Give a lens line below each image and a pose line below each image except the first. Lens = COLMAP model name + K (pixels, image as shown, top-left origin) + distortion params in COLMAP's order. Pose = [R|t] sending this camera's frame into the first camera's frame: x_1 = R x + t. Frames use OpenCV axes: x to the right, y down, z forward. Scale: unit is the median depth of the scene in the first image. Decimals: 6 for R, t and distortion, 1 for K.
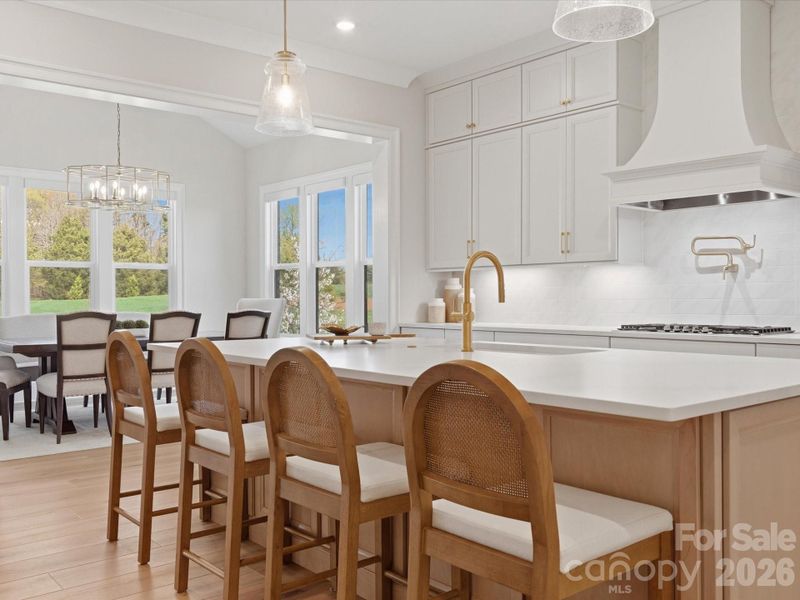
lens RADIAL K [[738.6, 0, 378.0], [0, 738.6, 311.6], [0, 0, 1]] dist [0.014229, 0.000000]
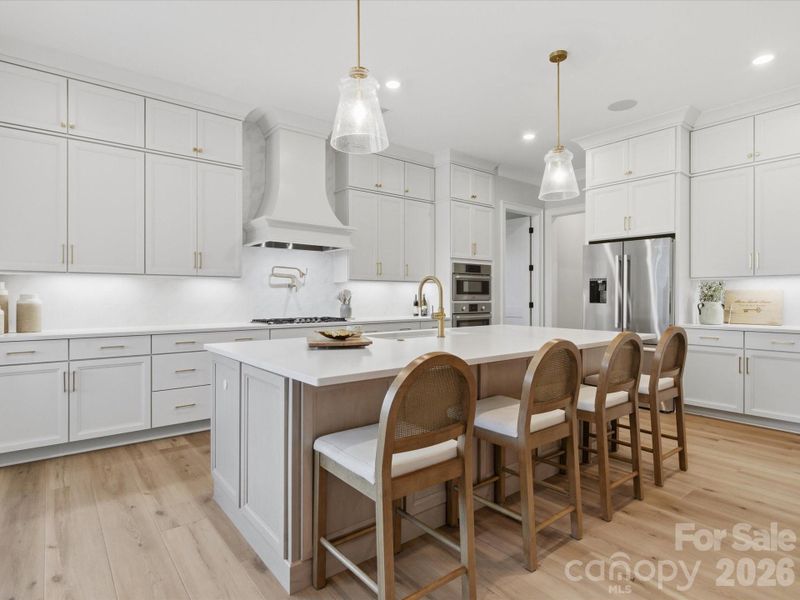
lens RADIAL K [[440.2, 0, 396.9], [0, 440.2, 301.0], [0, 0, 1]] dist [0.002117, -0.002692]
pose [[0.010426, -0.003783, 0.999938, -0.418705], [0.021774, 0.999757, 0.003555, -0.014450], [-0.999709, 0.021736, 0.010505, 0.538642]]
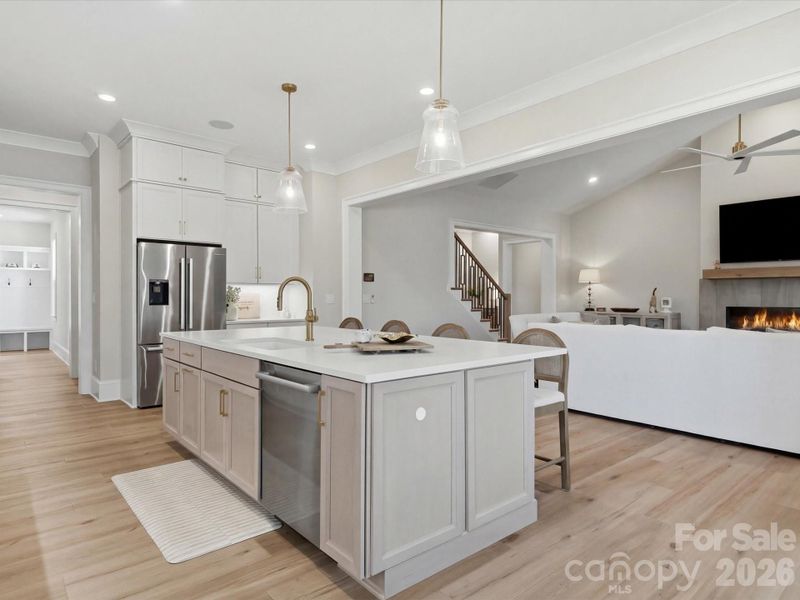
lens RADIAL K [[469.8, 0, 397.4], [0, 469.8, 296.4], [0, 0, 1]] dist [0.014828, -0.002125]
pose [[-0.999760, 0.004377, -0.021458, -0.014406], [0.003968, 0.999811, 0.019043, -0.029075], [0.021537, 0.018953, -0.999588, 0.990875]]
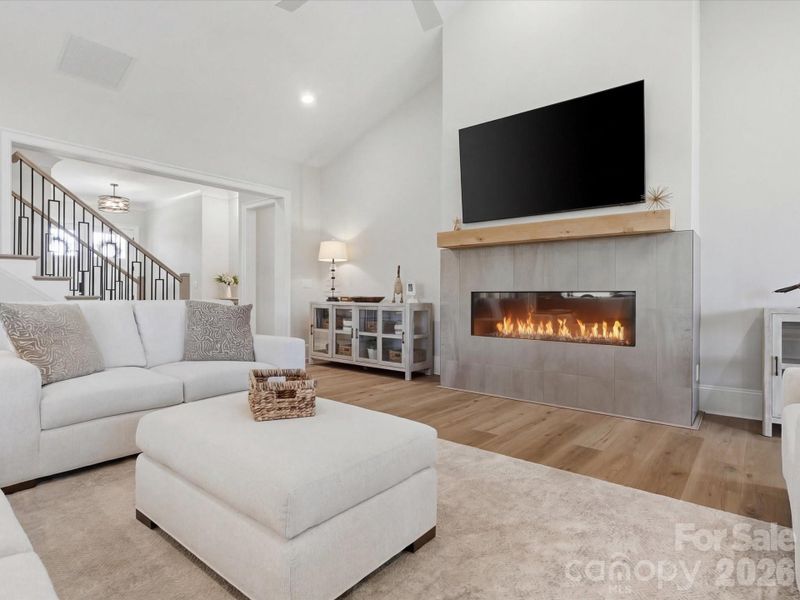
lens RADIAL K [[431.9, 0, 400.1], [0, 431.9, 298.1], [0, 0, 1]] dist [-0.002126, -0.004249]
pose [[-0.980955, 0.001638, -0.194228, -0.628736], [-0.003553, 0.999646, 0.026374, 0.015954], [0.194203, 0.026562, -0.980602, 0.466948]]
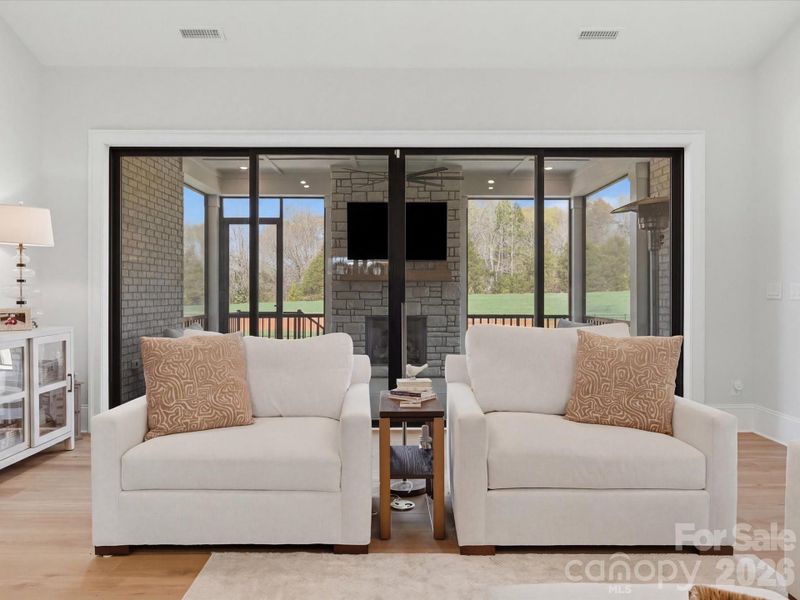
lens RADIAL K [[562.2, 0, 392.0], [0, 562.2, 298.2], [0, 0, 1]] dist [-0.008367, 0.000867]
pose [[0.773023, 0.013884, -0.634226, -0.596319], [-0.018343, 0.999832, -0.000470, -0.006040], [0.634113, 0.011997, 0.773147, 0.023338]]
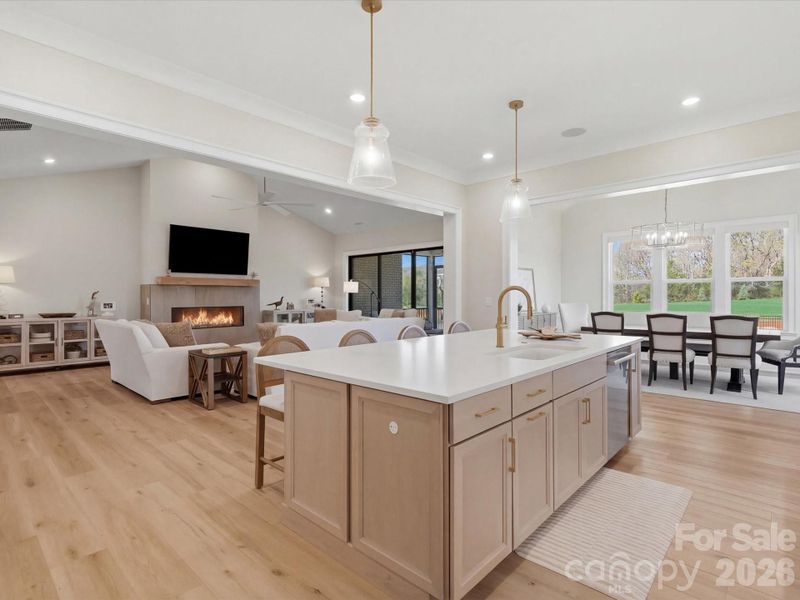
lens RADIAL K [[408.1, 0, 399.2], [0, 408.1, 296.6], [0, 0, 1]] dist [0.005675, -0.004097]
pose [[0.142095, 0.006097, -0.989834, 0.488249], [-0.018127, 0.999829, 0.003556, -0.028735], [0.989687, 0.017438, 0.142181, 0.327457]]
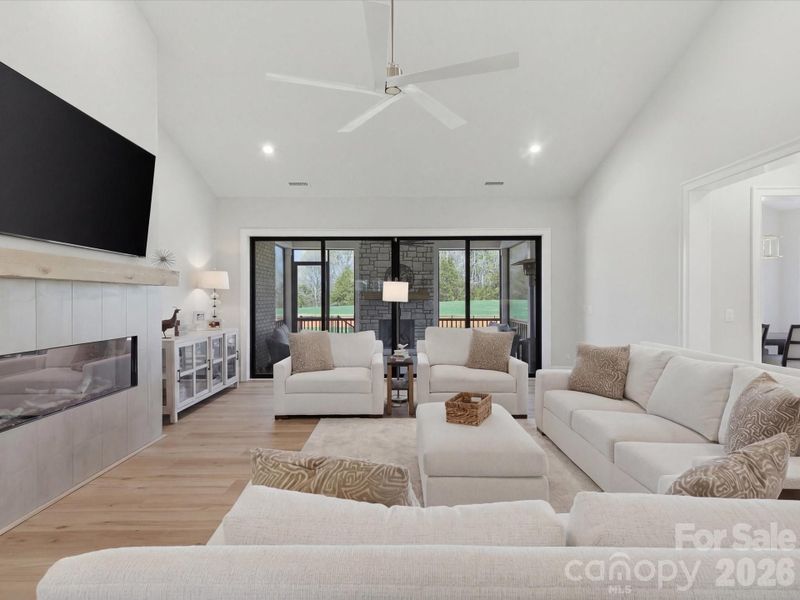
lens RADIAL K [[408.1, 0, 395.1], [0, 408.1, 301.1], [0, 0, 1]] dist [0.005675, -0.004097]
pose [[0.771990, 0.006988, -0.635596, -0.381928], [-0.014447, 0.999874, -0.006555, -0.030120], [0.635470, 0.014243, 0.771994, -0.227532]]
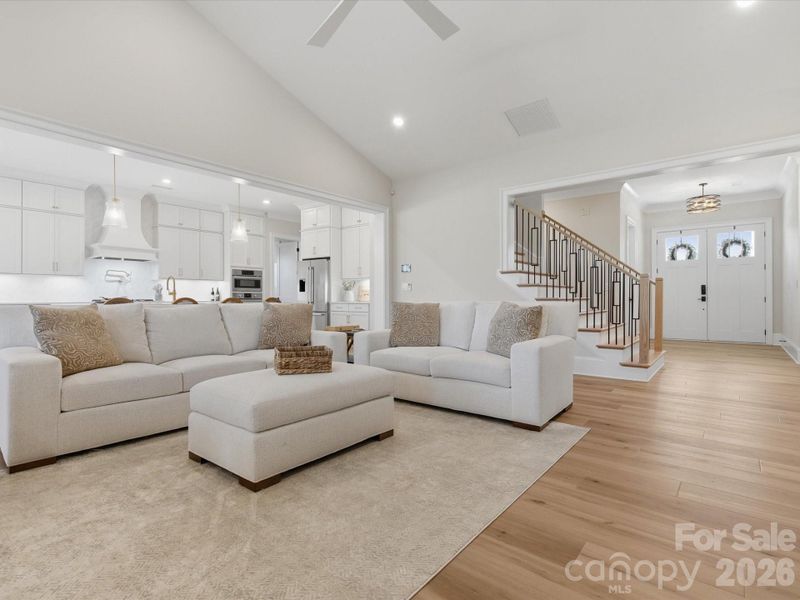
lens RADIAL K [[408.1, 0, 393.7], [0, 408.1, 299.7], [0, 0, 1]] dist [0.005675, -0.004097]
pose [[-0.196339, -0.000048, 0.980536, -1.032864], [0.021356, 0.999763, 0.004325, 0.025850], [-0.980304, 0.021789, -0.196291, 0.162694]]
